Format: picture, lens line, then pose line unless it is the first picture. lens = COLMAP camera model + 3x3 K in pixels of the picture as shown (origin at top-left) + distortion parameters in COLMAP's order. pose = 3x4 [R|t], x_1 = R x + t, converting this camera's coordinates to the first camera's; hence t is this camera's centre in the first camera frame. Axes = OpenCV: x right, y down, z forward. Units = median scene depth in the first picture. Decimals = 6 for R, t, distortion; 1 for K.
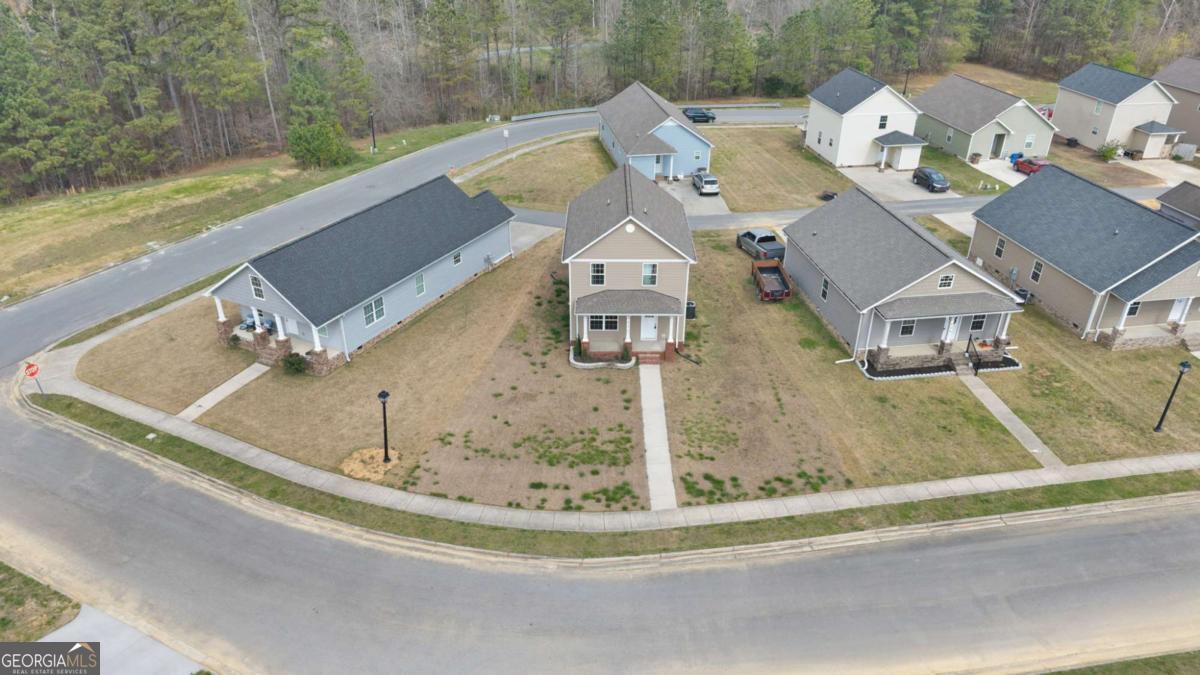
lens RADIAL K [[805.5, 0, 604.5], [0, 805.5, 339.5], [0, 0, 1]] dist [0.035536, -0.046347]
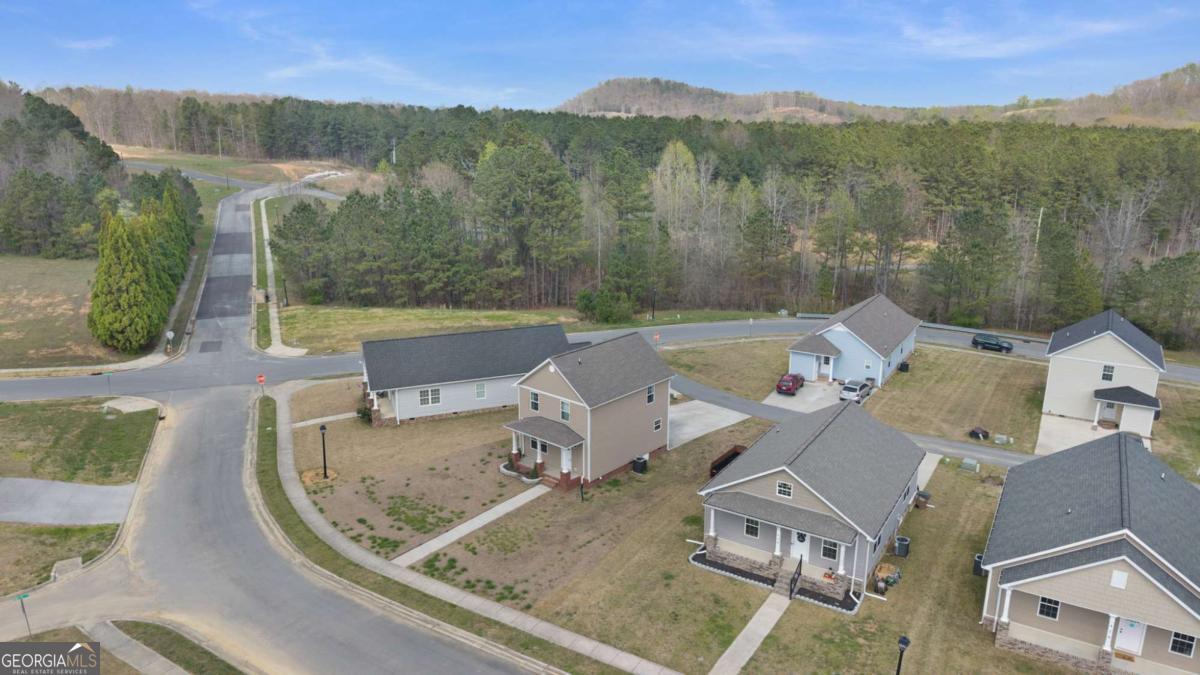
lens RADIAL K [[805.5, 0, 598.7], [0, 805.5, 330.2], [0, 0, 1]] dist [0.035536, -0.046347]
pose [[0.752118, 0.161128, -0.639027, 0.815966], [-0.320310, 0.936793, -0.140788, -0.041141], [0.575951, 0.310575, 0.756190, 0.091213]]
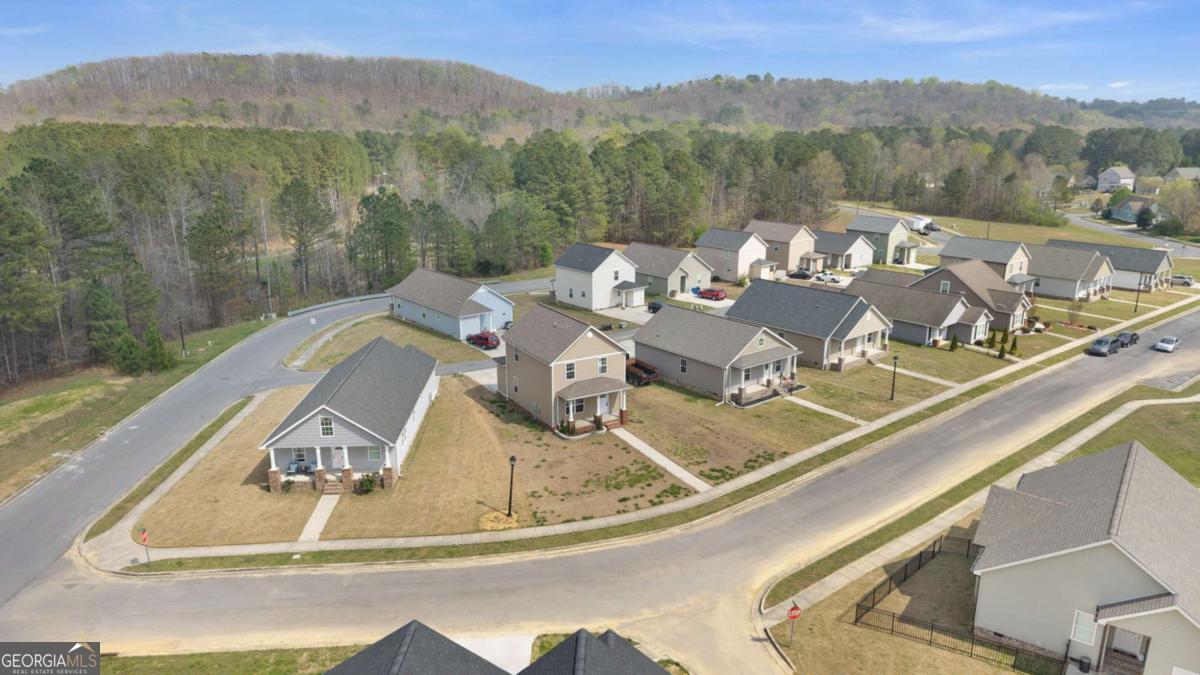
lens RADIAL K [[805.5, 0, 602.9], [0, 805.5, 326.3], [0, 0, 1]] dist [0.035536, -0.046347]
pose [[0.860866, -0.130498, 0.491814, -0.624569], [0.252835, 0.948492, -0.190888, 0.122767], [-0.441571, 0.288676, 0.849518, -0.232110]]
